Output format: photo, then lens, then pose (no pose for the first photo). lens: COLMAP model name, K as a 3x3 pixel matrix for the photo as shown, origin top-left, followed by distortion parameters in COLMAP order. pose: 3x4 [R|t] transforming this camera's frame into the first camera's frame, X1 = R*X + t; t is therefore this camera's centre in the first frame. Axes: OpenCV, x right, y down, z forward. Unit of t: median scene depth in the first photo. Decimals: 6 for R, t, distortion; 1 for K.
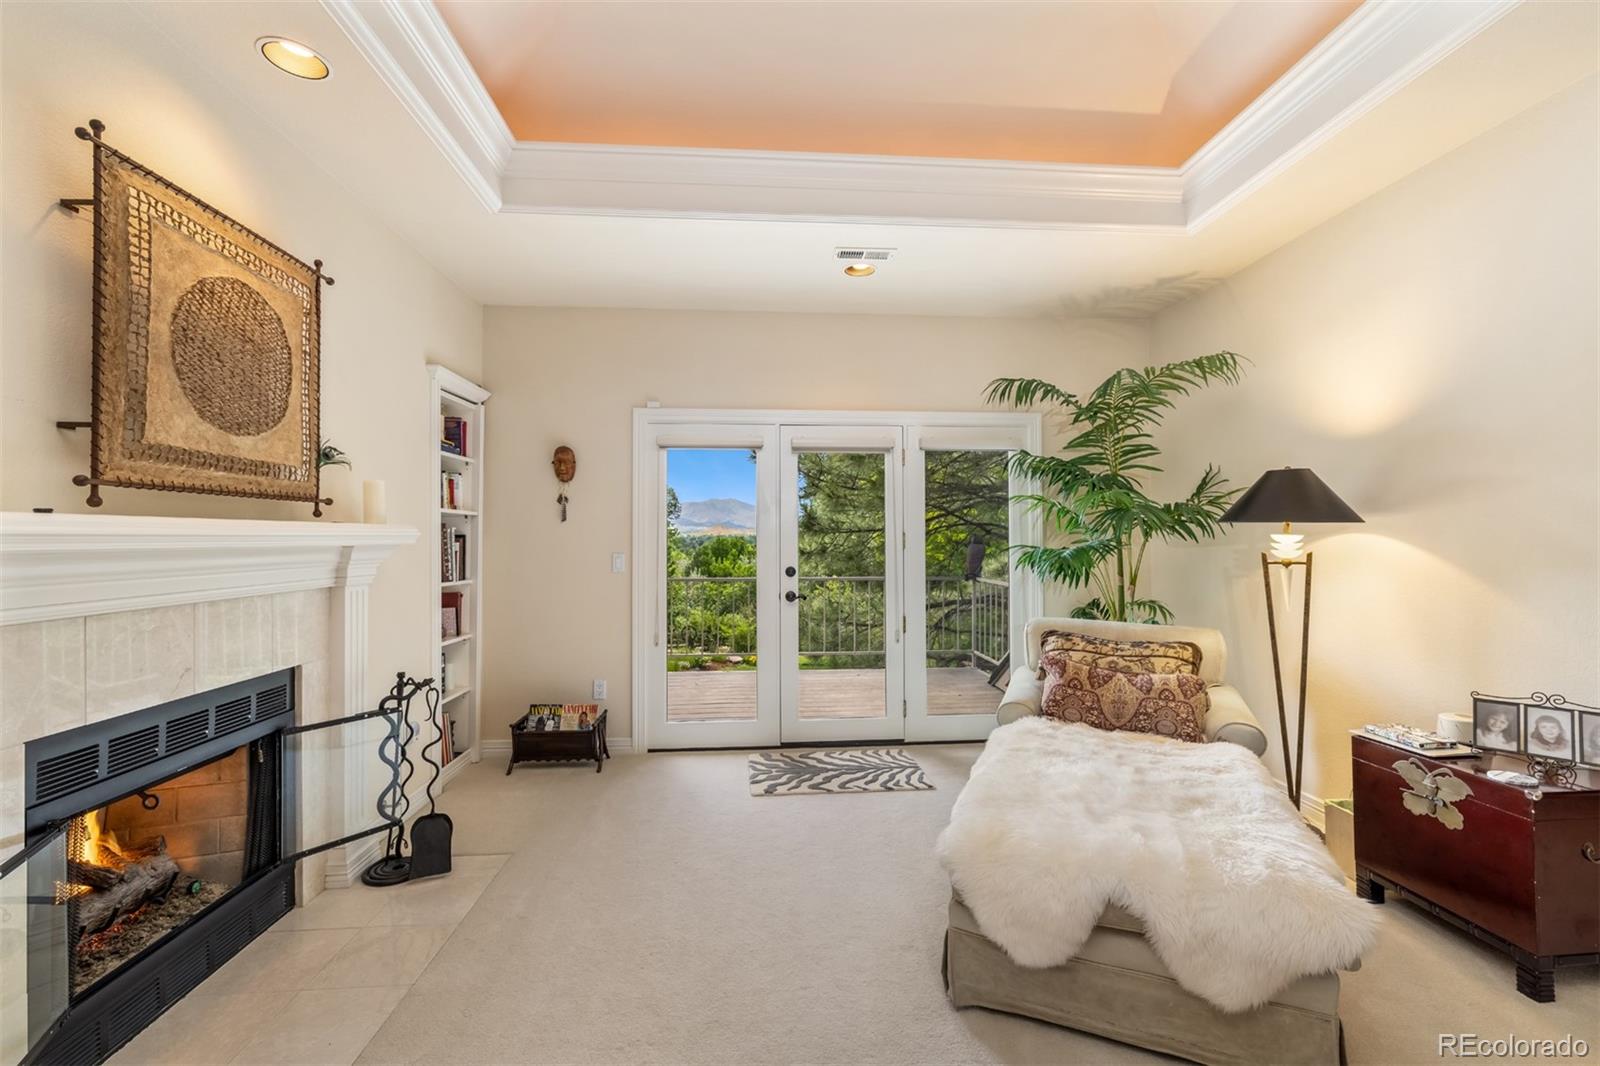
lens RADIAL K [[669.7, 0, 808.1], [0, 669.7, 531.4], [0, 0, 1]] dist [0.002291, -0.000111]
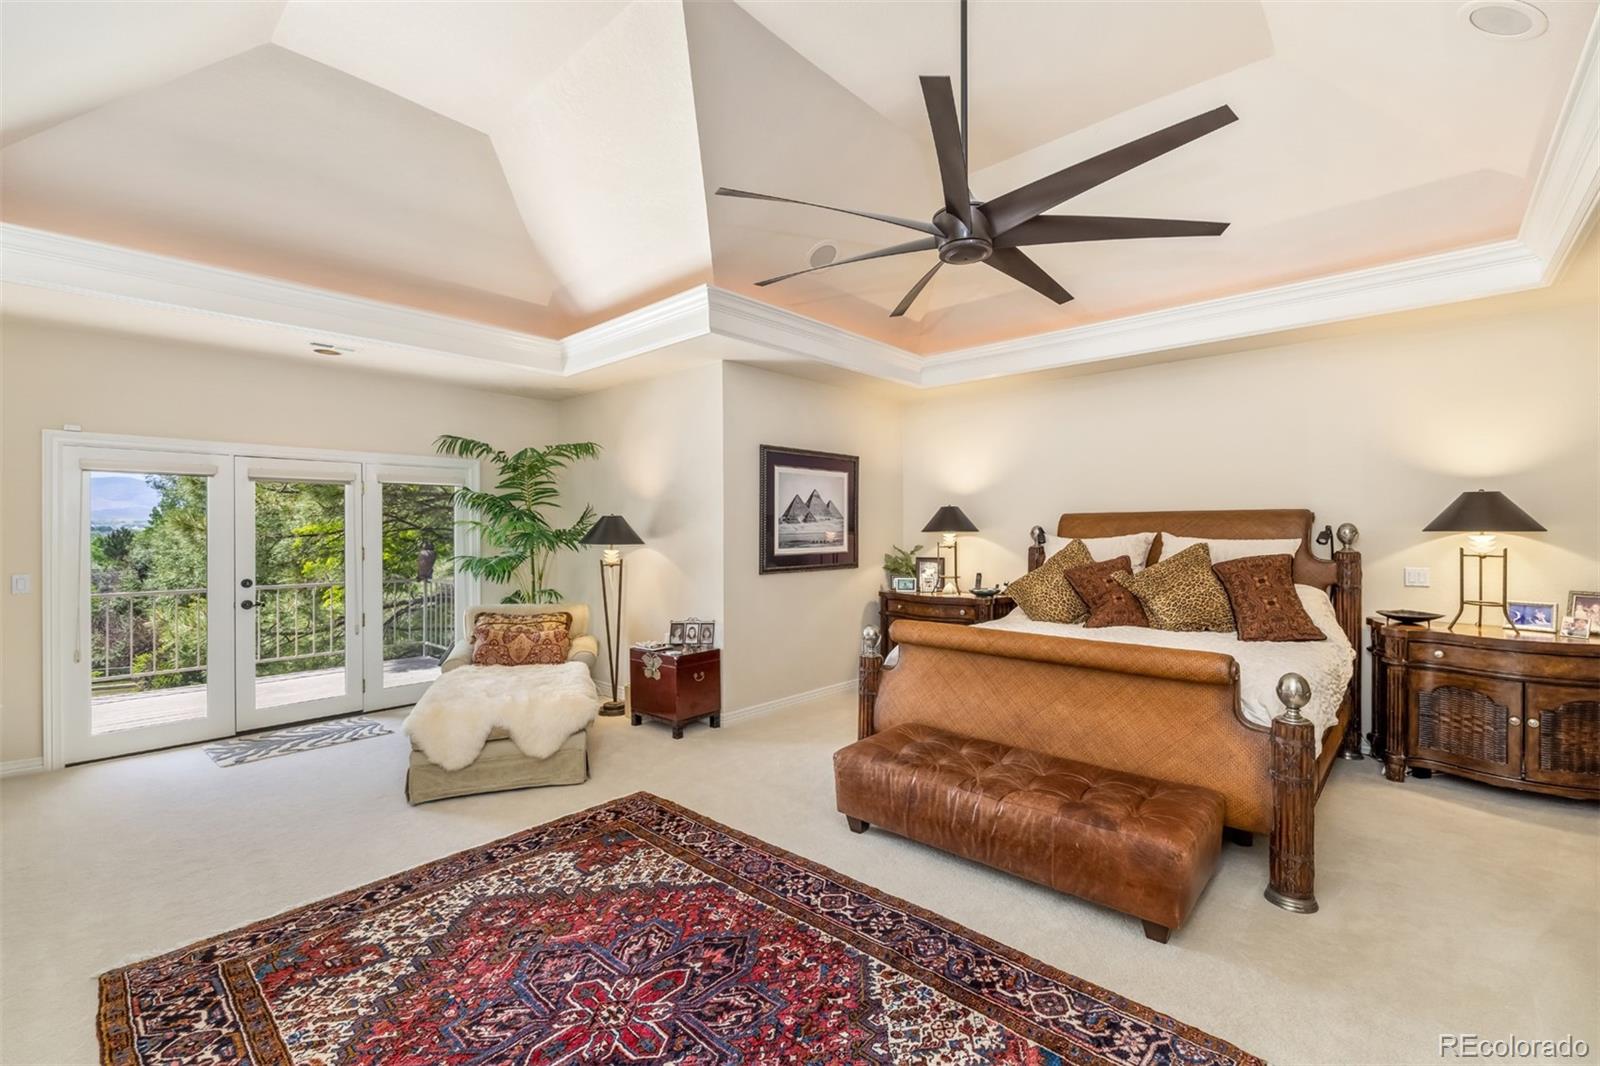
lens RADIAL K [[669.7, 0, 816.6], [0, 669.7, 532.9], [0, 0, 1]] dist [0.002291, -0.000111]
pose [[0.717846, -0.001440, 0.696200, -0.151047], [-0.006114, 0.999946, 0.008371, -0.051310], [-0.696175, -0.010266, 0.717799, -0.618012]]
